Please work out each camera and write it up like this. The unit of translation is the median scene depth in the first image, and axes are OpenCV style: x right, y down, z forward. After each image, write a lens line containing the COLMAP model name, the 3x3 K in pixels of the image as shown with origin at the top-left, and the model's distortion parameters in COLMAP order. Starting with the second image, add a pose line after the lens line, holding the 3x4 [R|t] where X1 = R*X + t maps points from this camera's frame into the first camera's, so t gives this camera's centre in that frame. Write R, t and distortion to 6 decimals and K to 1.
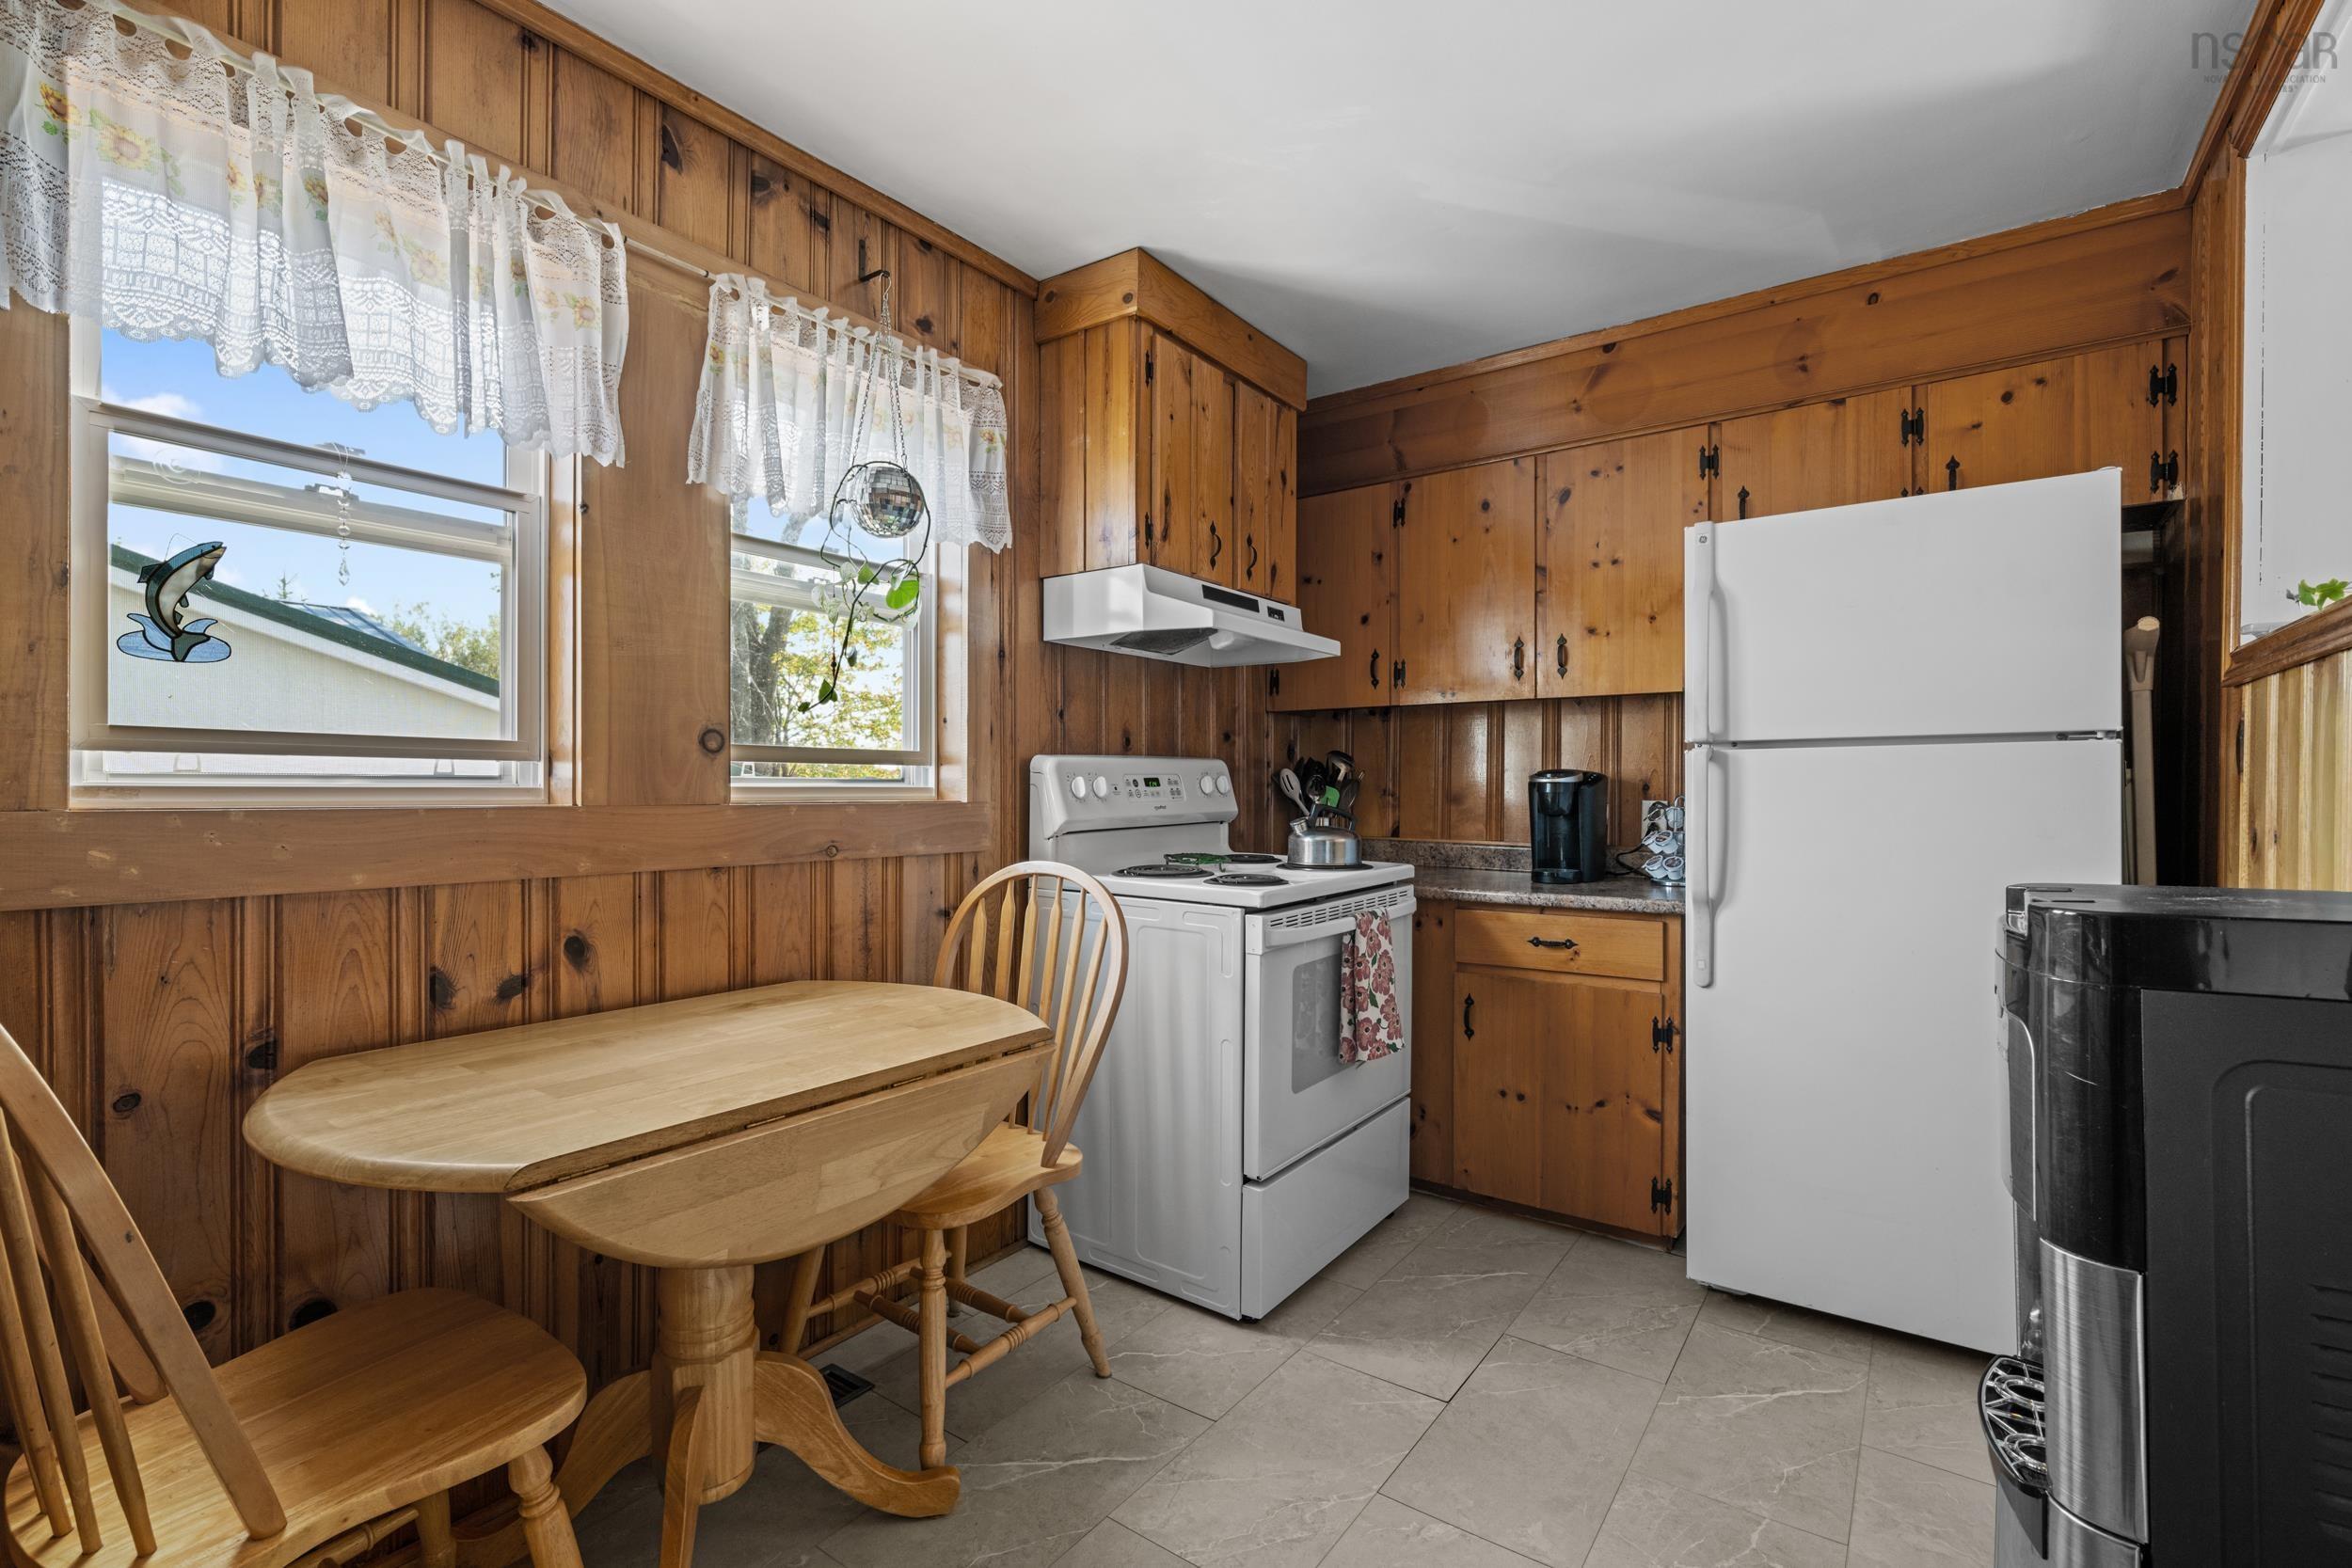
lens RADIAL K [[1046.8, 0, 1163.1], [0, 1046.8, 793.4], [0, 0, 1]] dist [-0.002715, 0.001053]
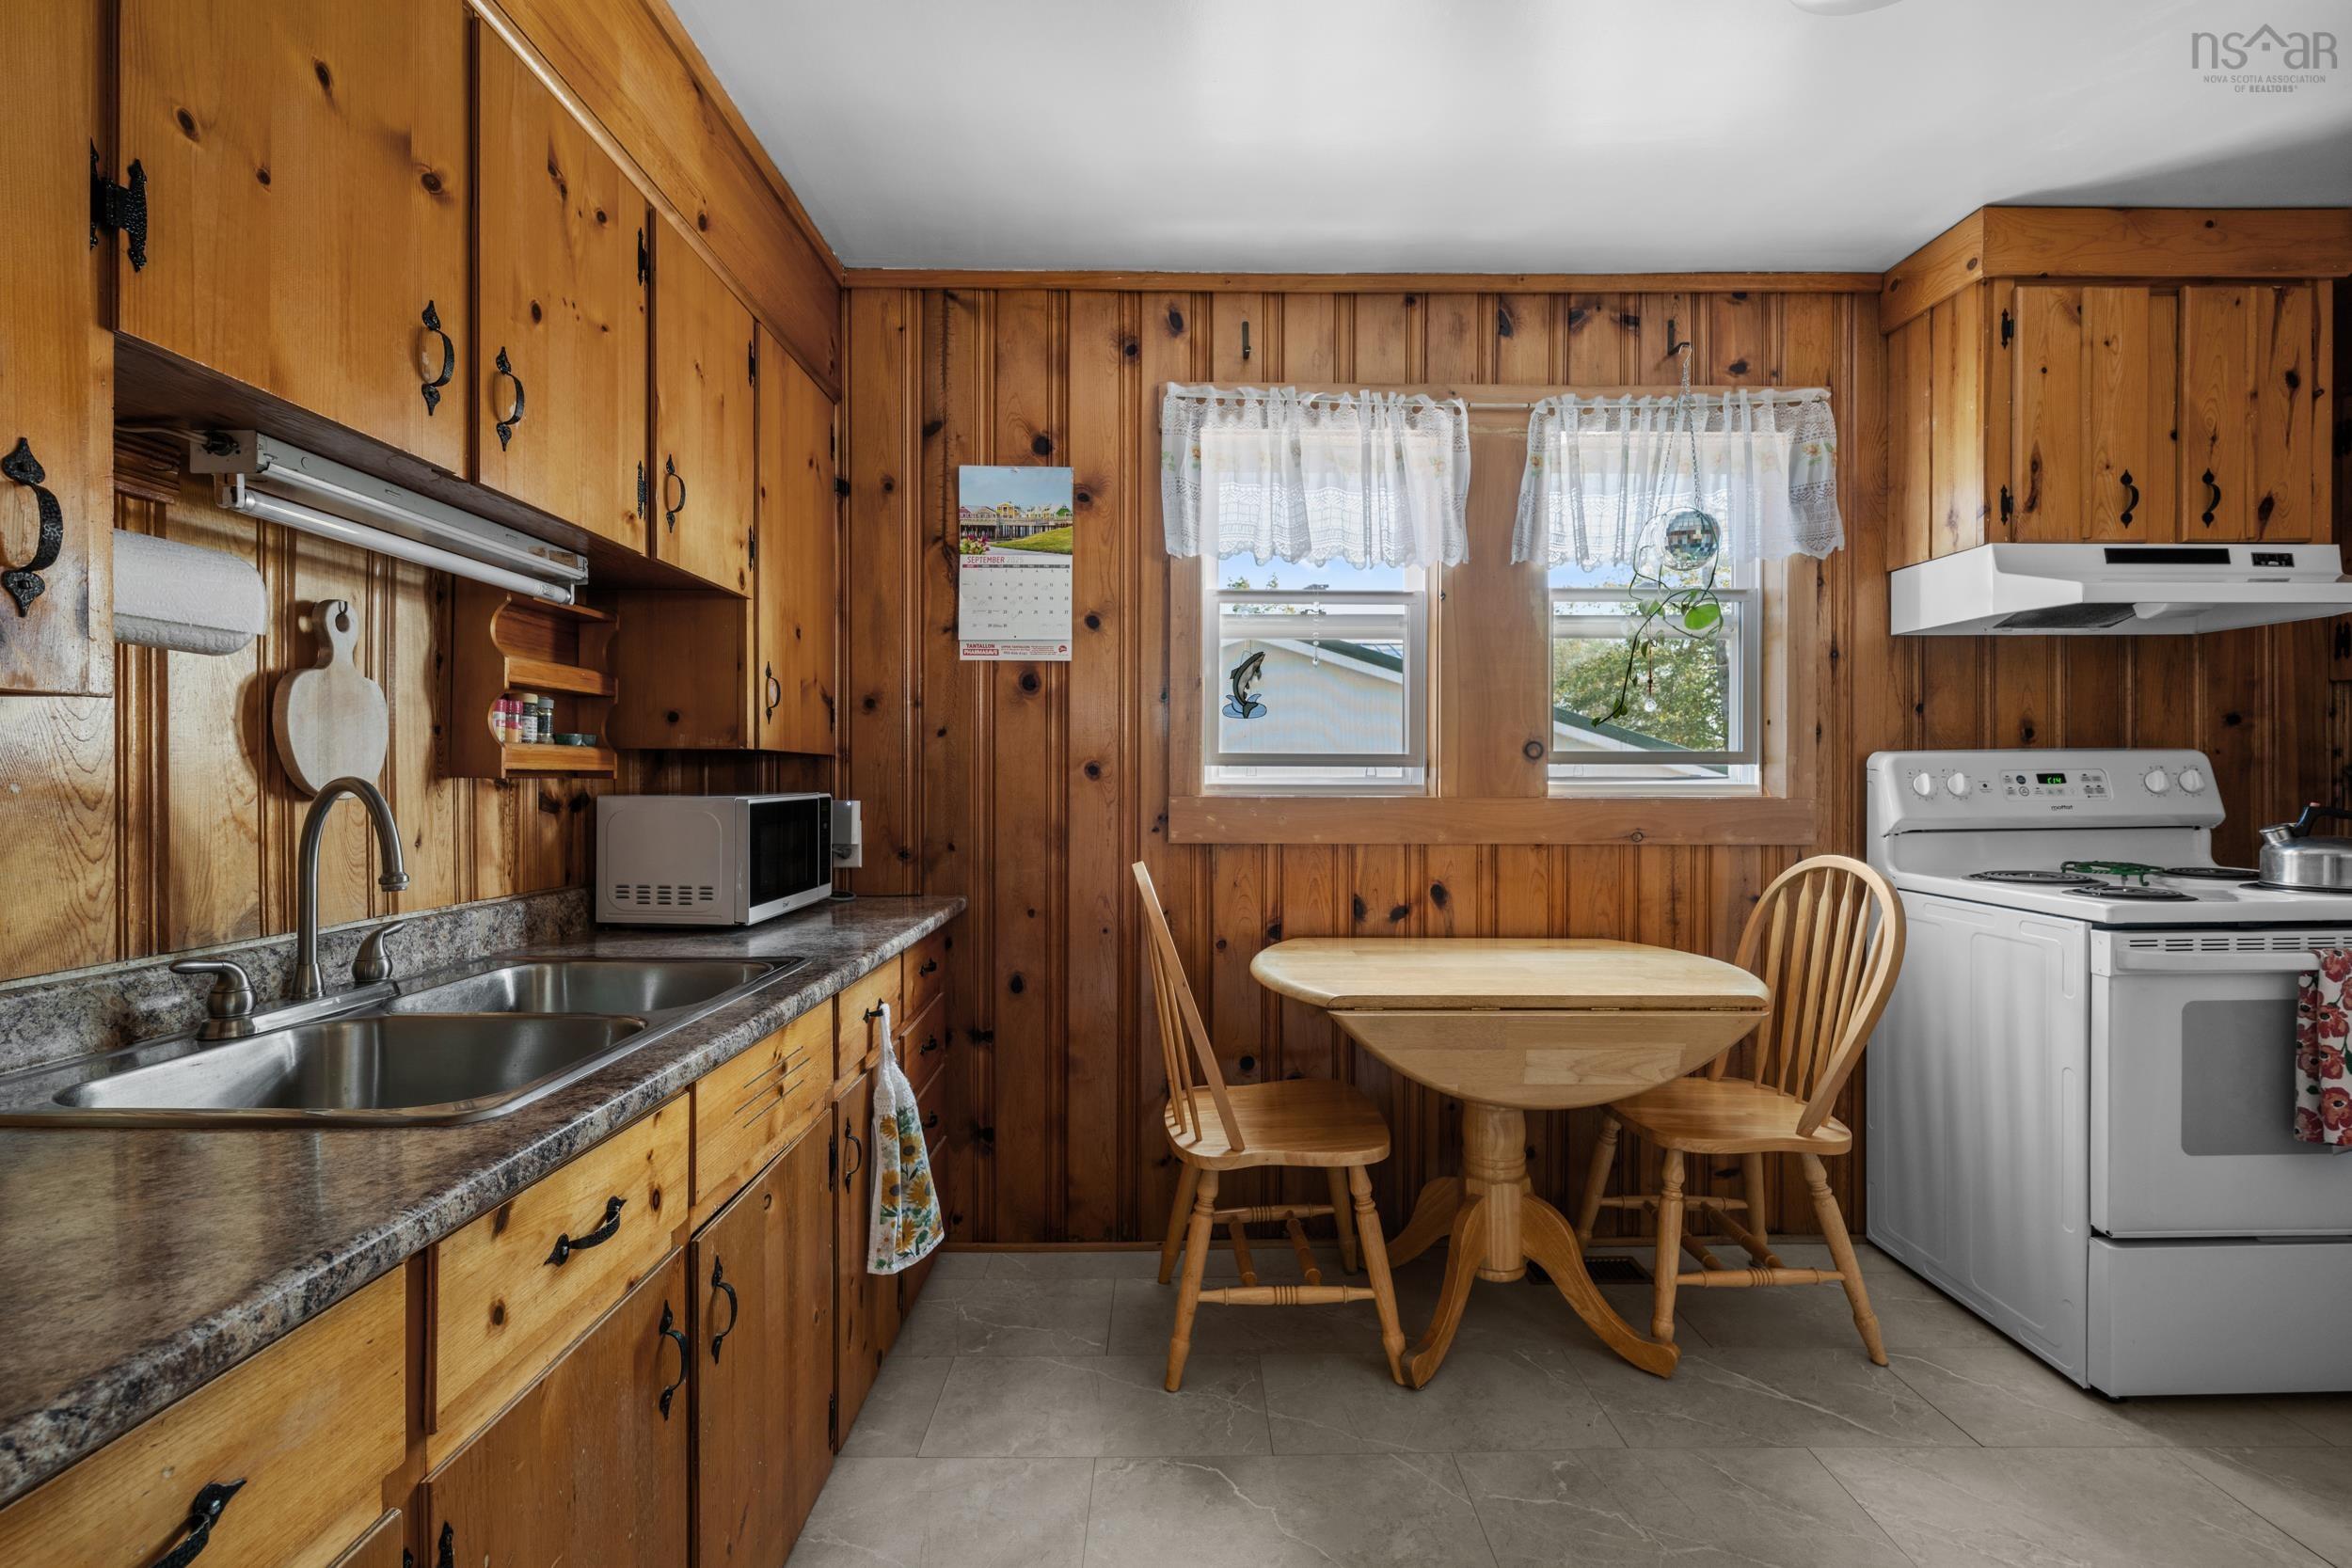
lens RADIAL K [[1046.8, 0, 1183.0], [0, 1046.8, 784.8], [0, 0, 1]] dist [-0.002715, 0.001053]
pose [[0.594040, 0.003242, -0.804429, 0.364445], [-0.003672, 0.999992, 0.001319, -0.005199], [0.804427, 0.002170, 0.594048, -0.153064]]
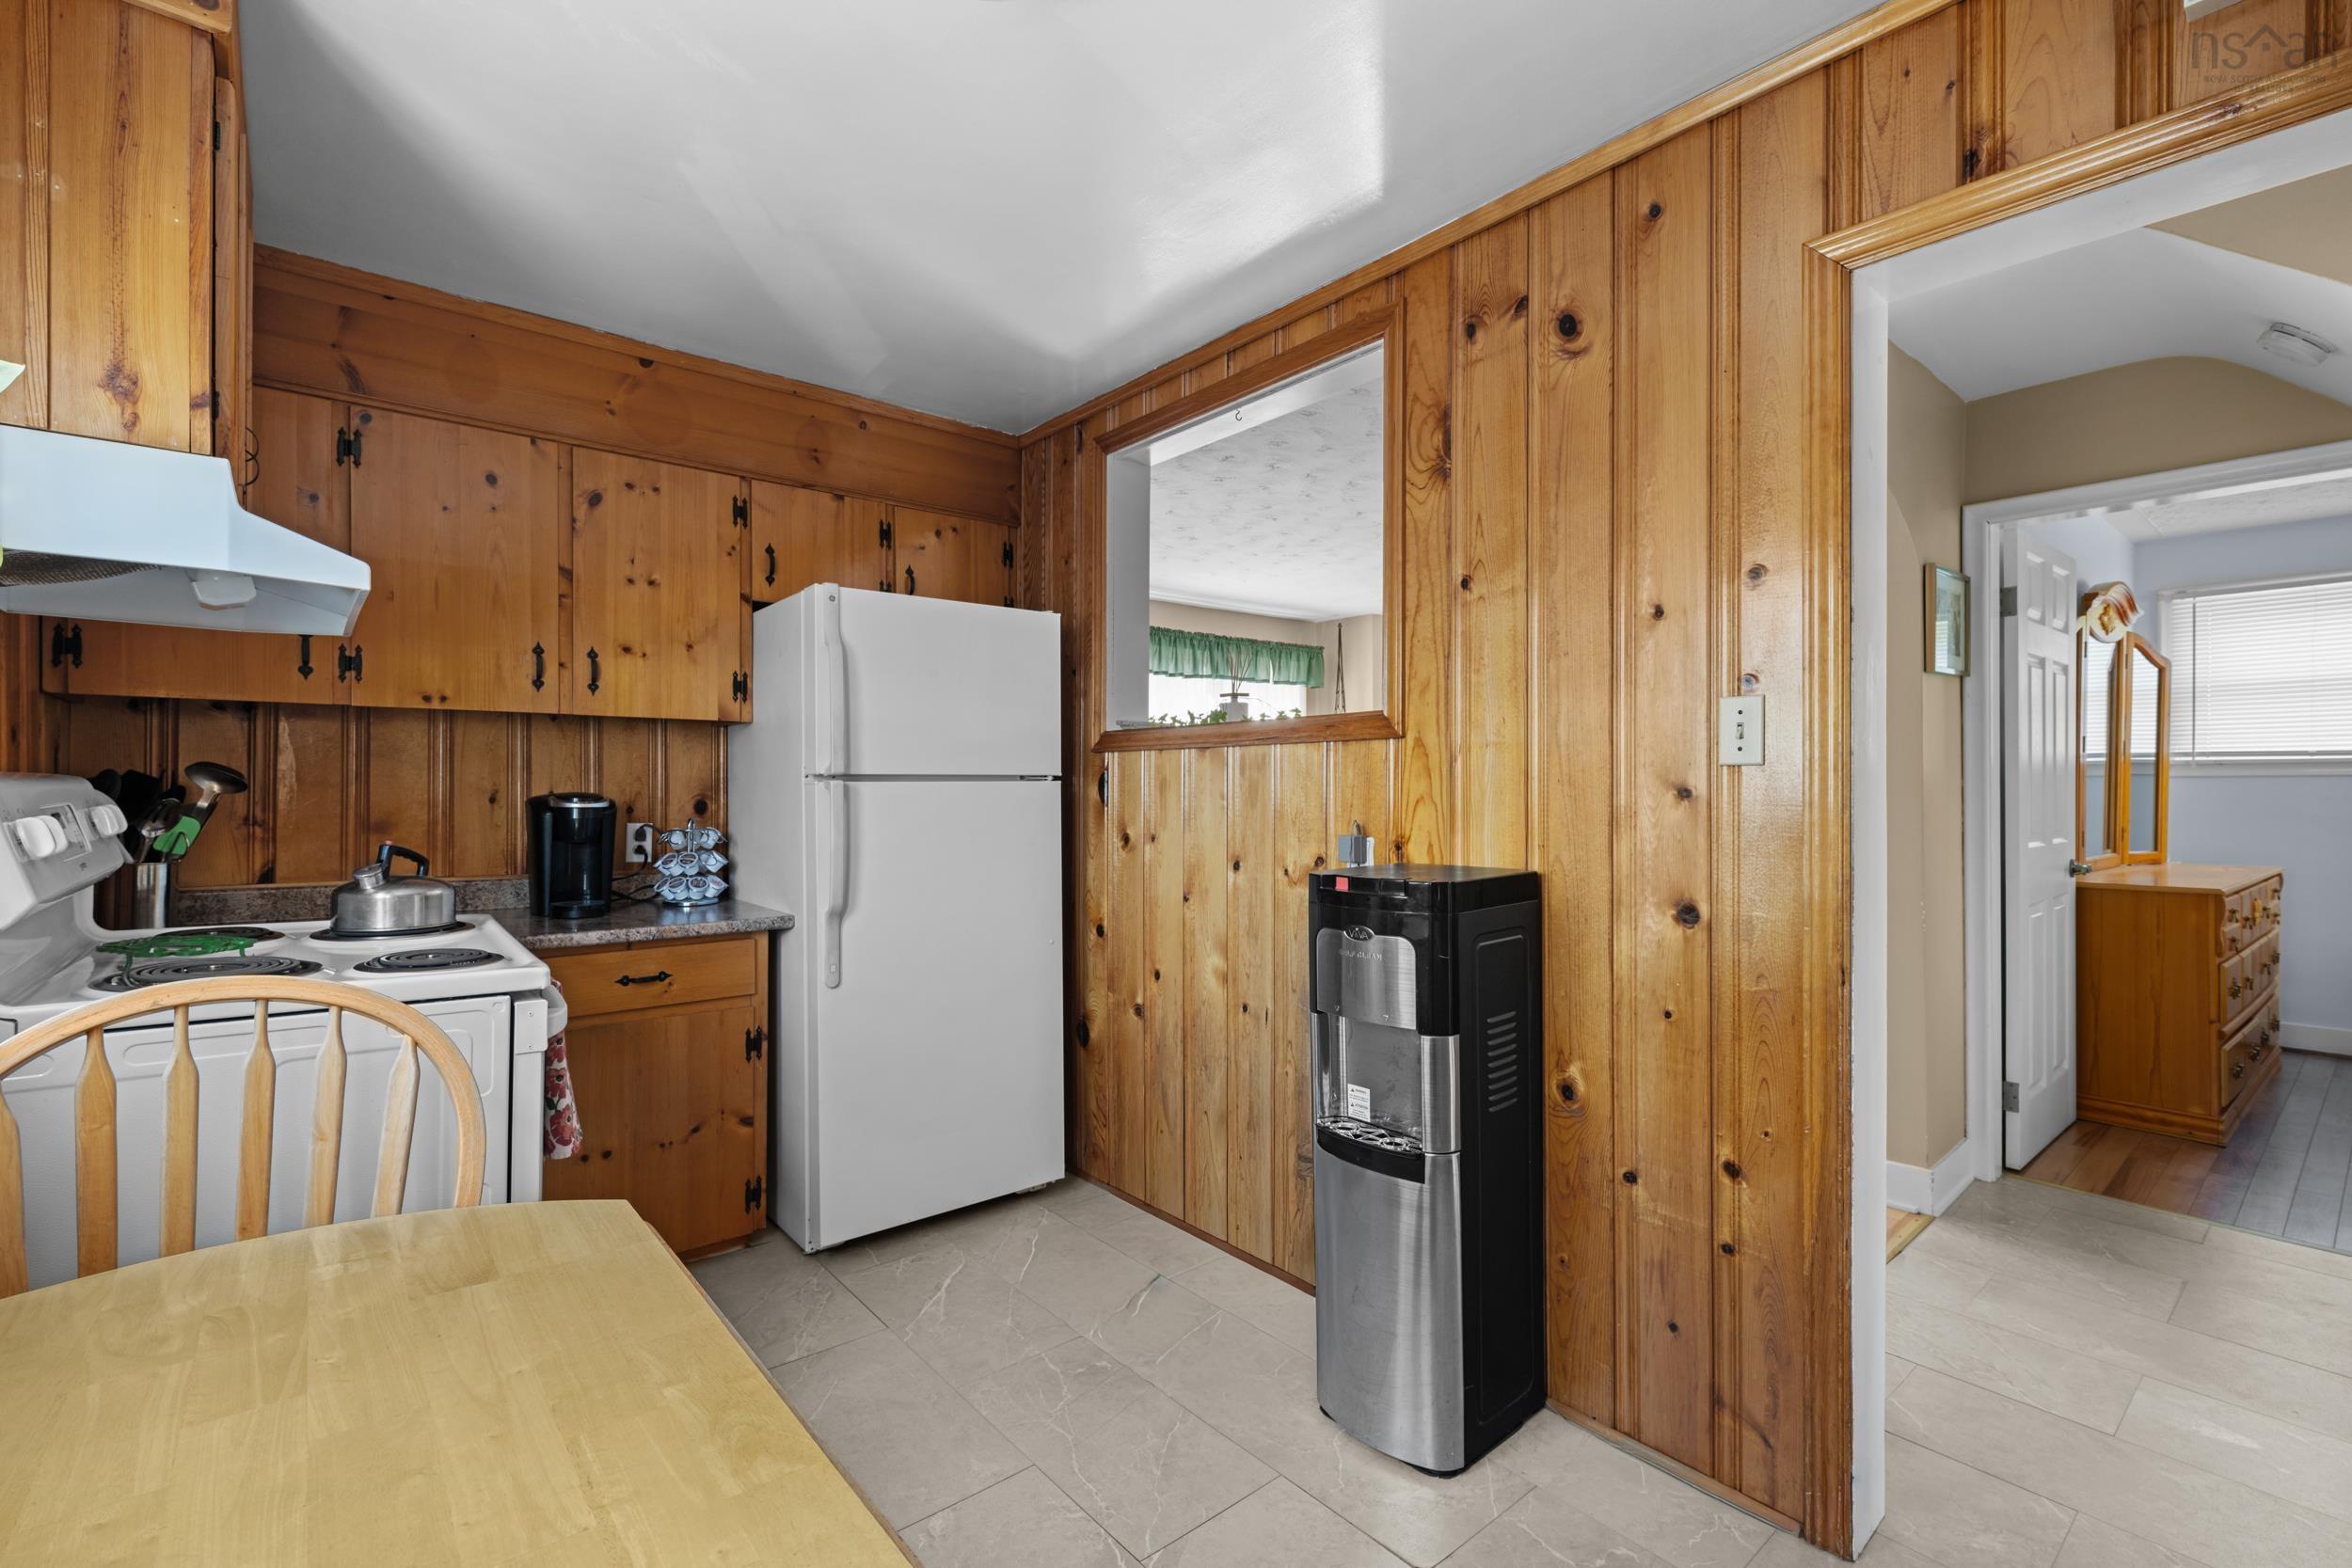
lens RADIAL K [[1046.8, 0, 1161.2], [0, 1046.8, 794.9], [0, 0, 1]] dist [-0.002715, 0.001053]
pose [[0.241905, -0.006704, 0.970277, -0.569569], [0.004727, 0.999972, 0.005731, -0.035365], [-0.970288, 0.003200, 0.241930, 0.413719]]
